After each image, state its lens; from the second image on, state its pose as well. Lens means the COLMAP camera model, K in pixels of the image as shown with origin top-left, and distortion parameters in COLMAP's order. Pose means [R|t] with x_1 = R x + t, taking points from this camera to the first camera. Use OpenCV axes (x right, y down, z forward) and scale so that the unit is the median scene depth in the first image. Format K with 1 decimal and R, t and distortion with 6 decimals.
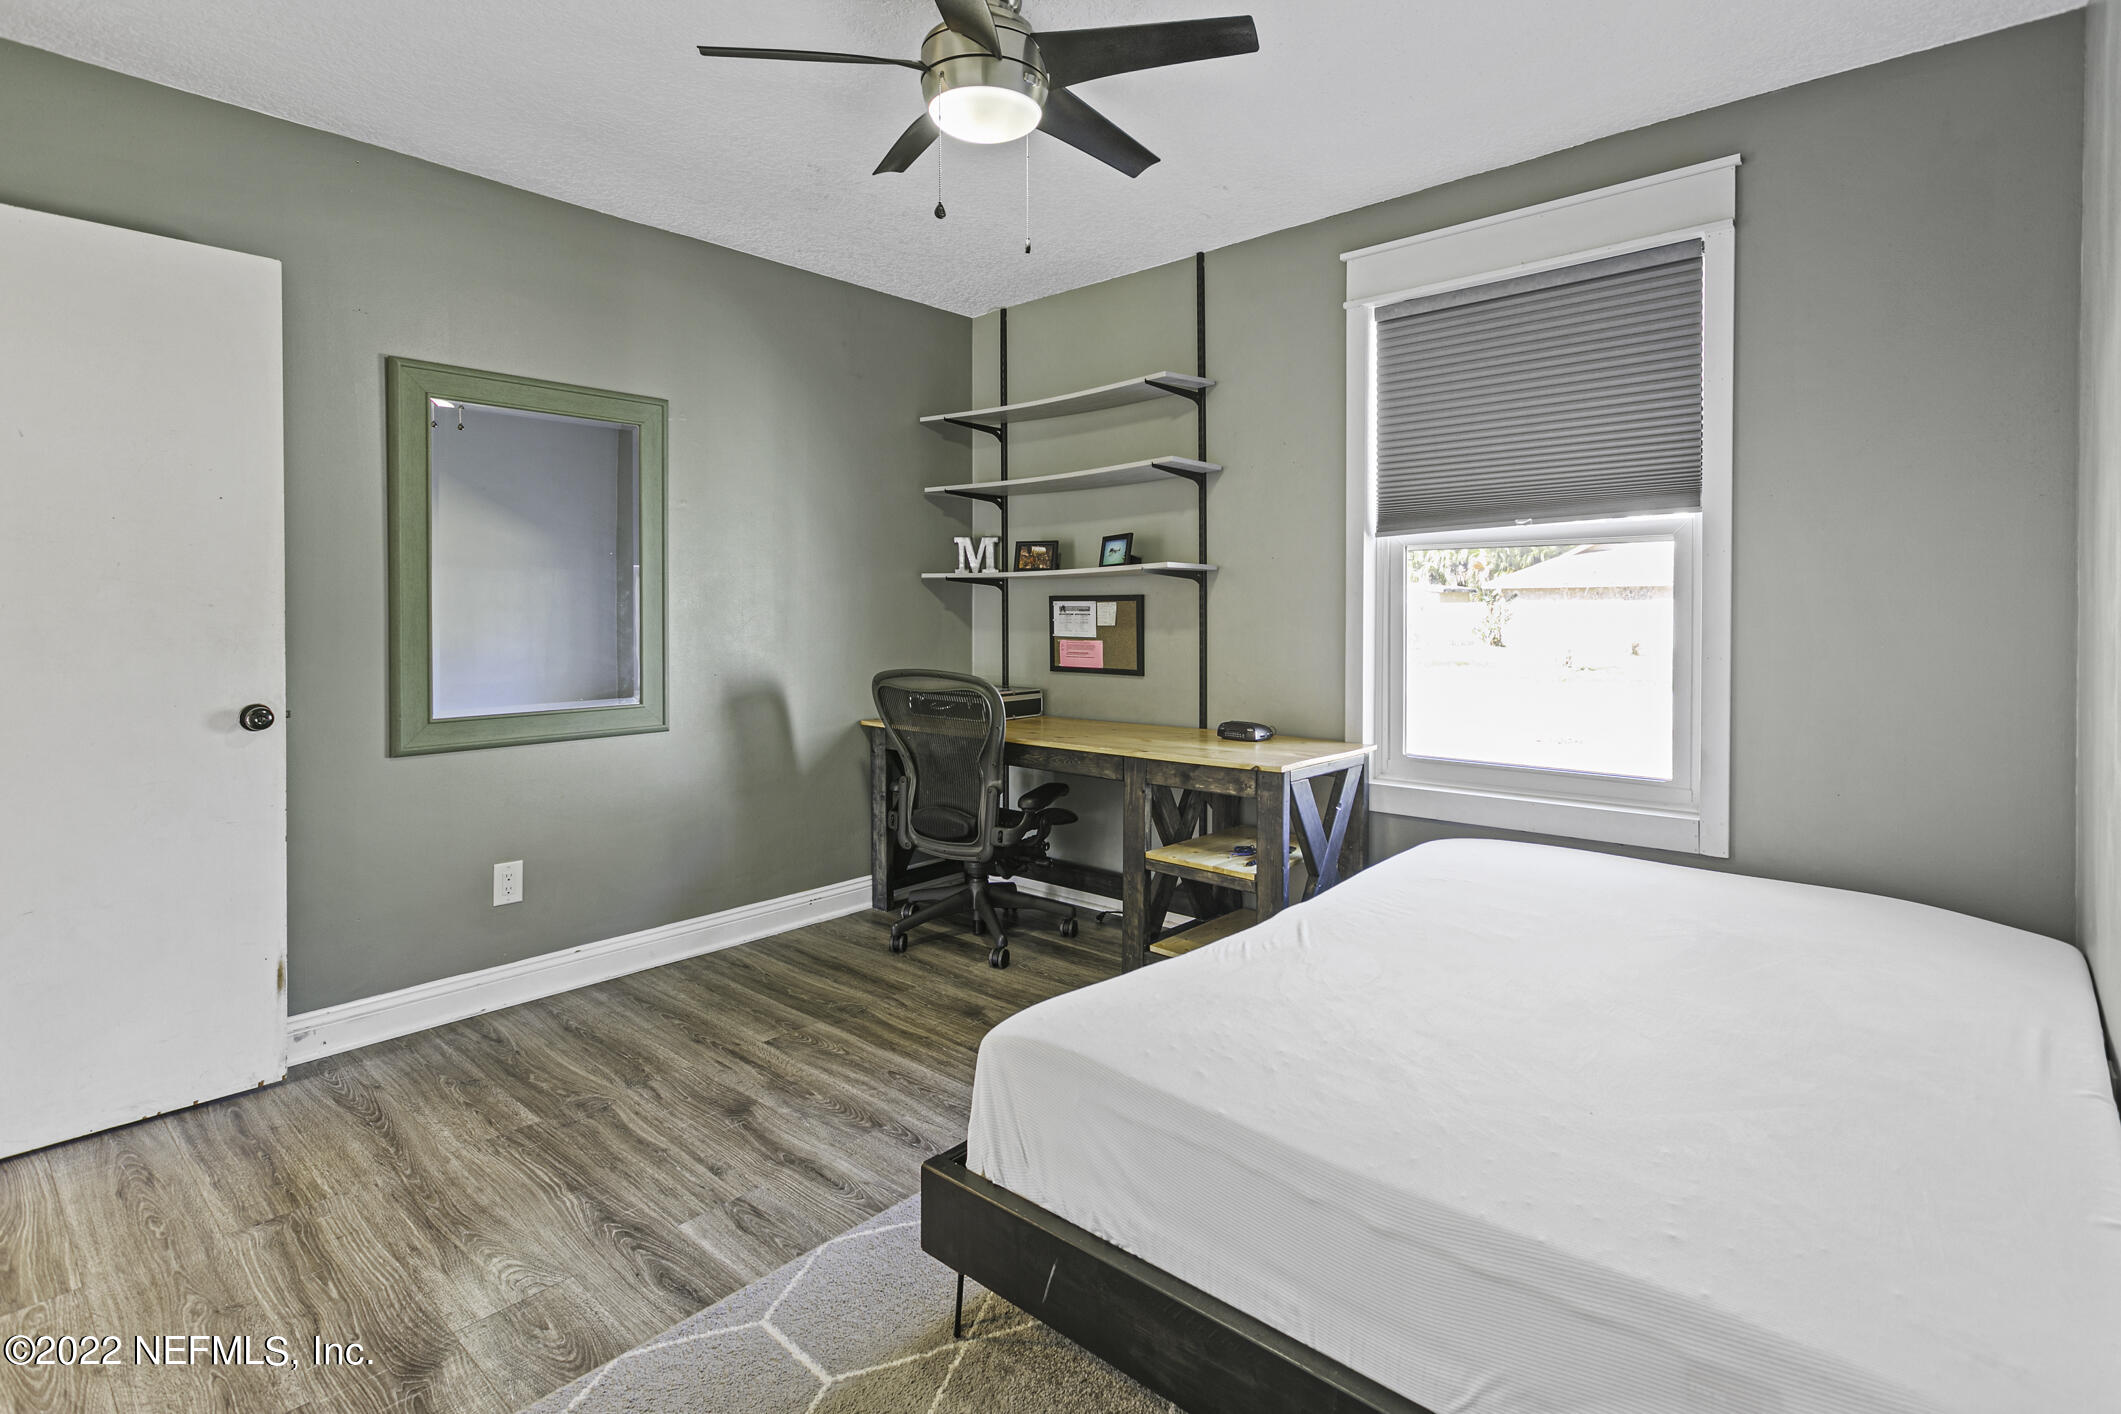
lens RADIAL K [[1013.9, 0, 1031.1], [0, 1013.9, 641.0], [0, 0, 1]] dist [0.004051, 0.001456]
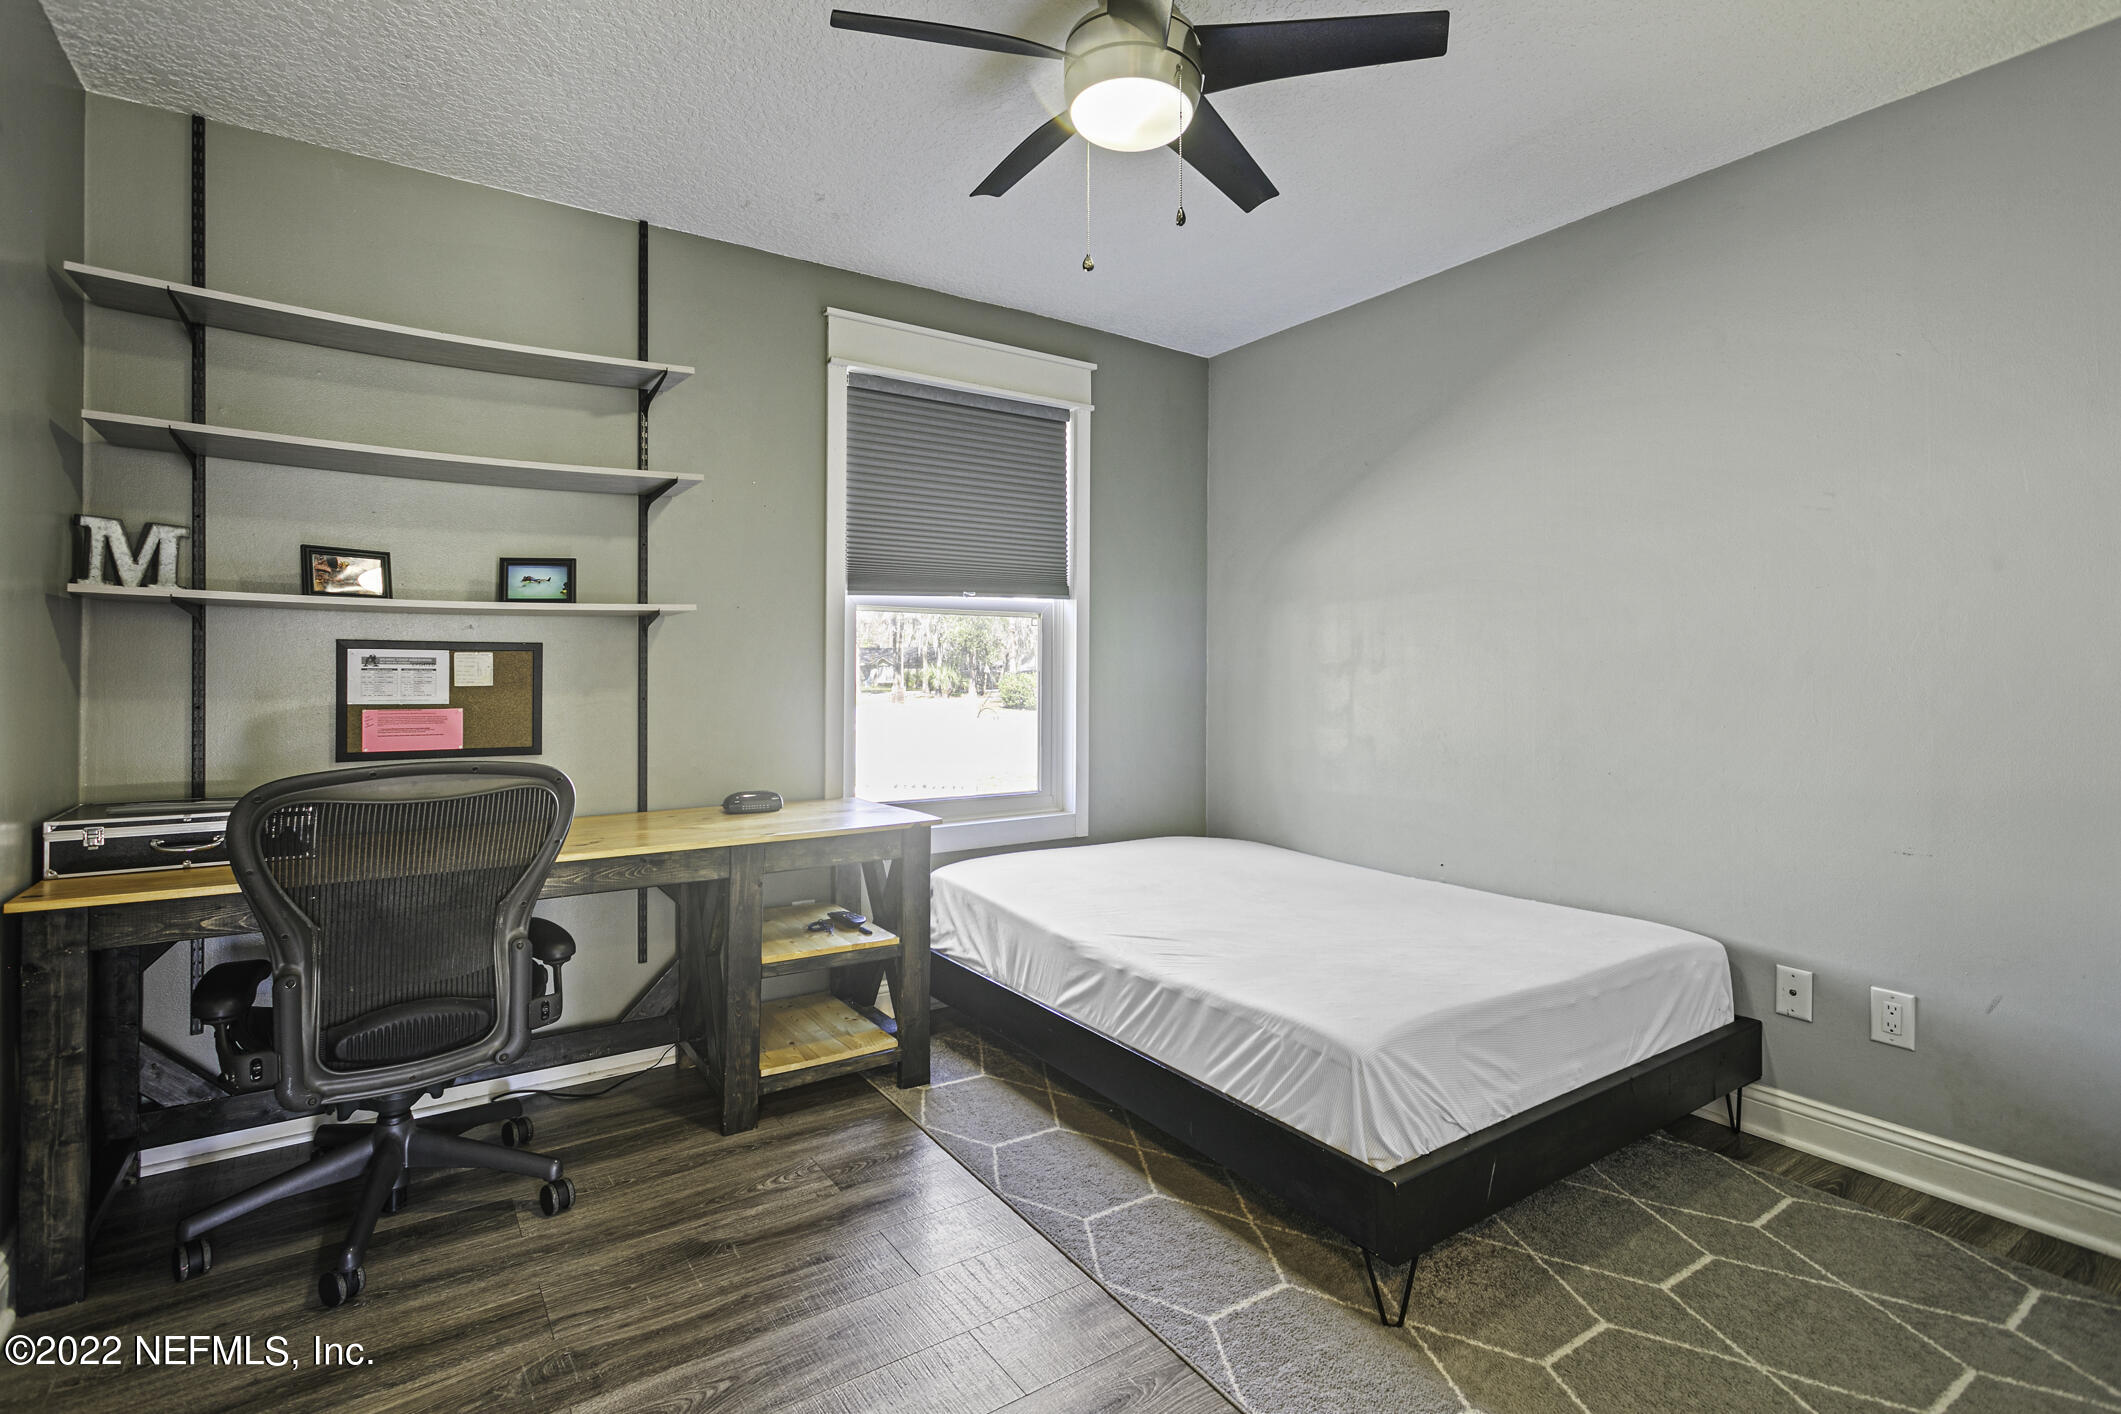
lens RADIAL K [[1013.9, 0, 1073.0], [0, 1013.9, 700.7], [0, 0, 1]] dist [0.004051, 0.001456]
pose [[0.227253, -0.022411, 0.973578, -0.535505], [0.028922, 0.999449, 0.016255, -0.005017], [-0.973406, 0.024463, 0.227776, 0.481453]]
